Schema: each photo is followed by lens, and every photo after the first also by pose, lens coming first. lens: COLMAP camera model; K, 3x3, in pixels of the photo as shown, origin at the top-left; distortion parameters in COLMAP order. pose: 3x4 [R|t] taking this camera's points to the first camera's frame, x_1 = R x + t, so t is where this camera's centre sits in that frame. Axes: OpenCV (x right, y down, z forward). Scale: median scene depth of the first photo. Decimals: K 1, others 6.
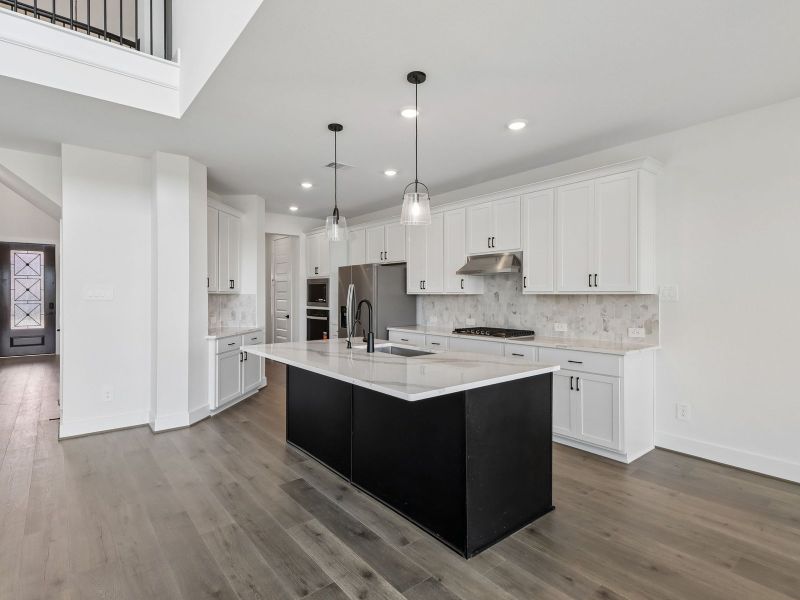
lens RADIAL K [[415.1, 0, 397.1], [0, 415.1, 298.5], [0, 0, 1]] dist [-0.000802, -0.000068]
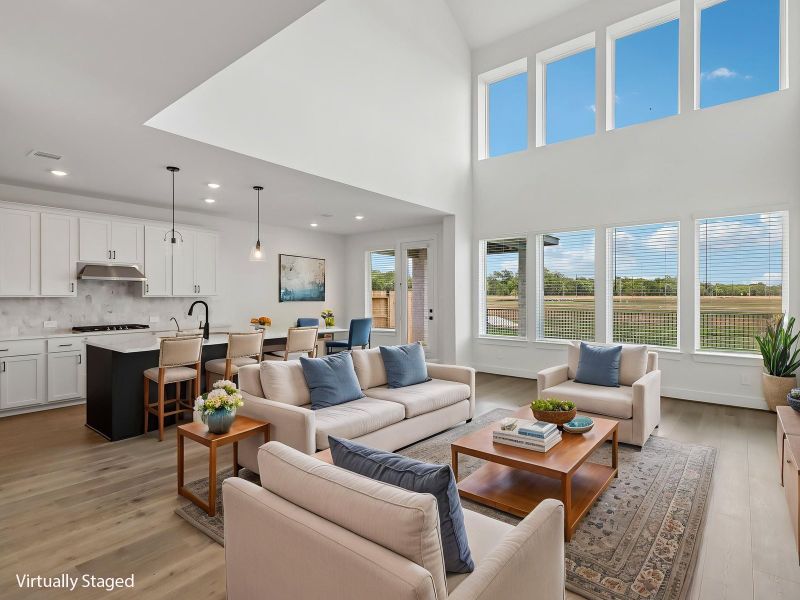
lens RADIAL K [[415.1, 0, 397.1], [0, 415.1, 298.5], [0, 0, 1]] dist [-0.000802, -0.000068]
pose [[-0.190576, -0.004091, 0.981664, -1.399785], [0.011823, 0.999909, 0.006462, -0.004696], [-0.981601, 0.012837, -0.190511, 0.503900]]
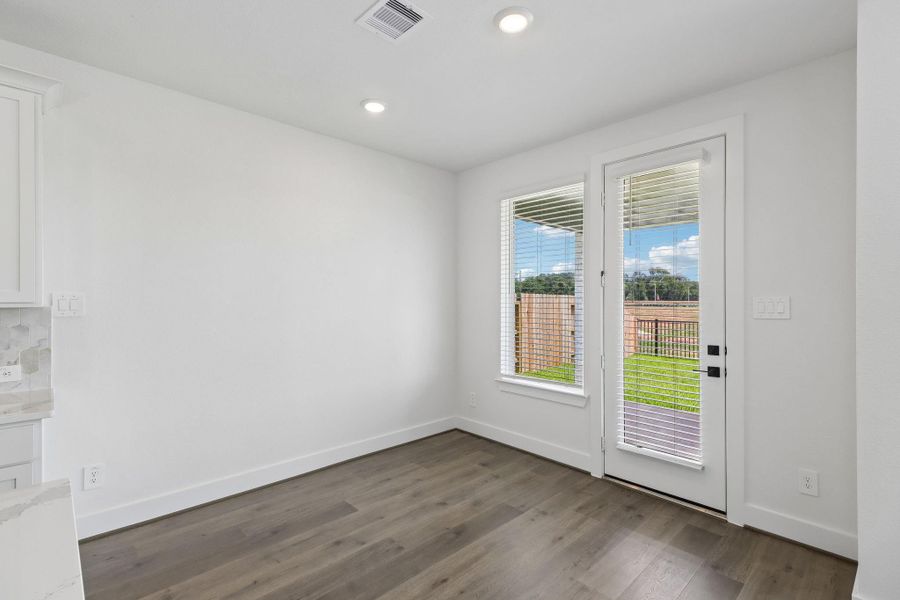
lens RADIAL K [[414.2, 0, 448.0], [0, 414.2, 298.7], [0, 0, 1]] dist [-0.000756, -0.000163]
pose [[-0.101204, 0.000896, 0.994865, -0.052323], [0.007489, 0.999972, -0.000139, -0.017608], [-0.994838, 0.007437, -0.101208, 0.459675]]
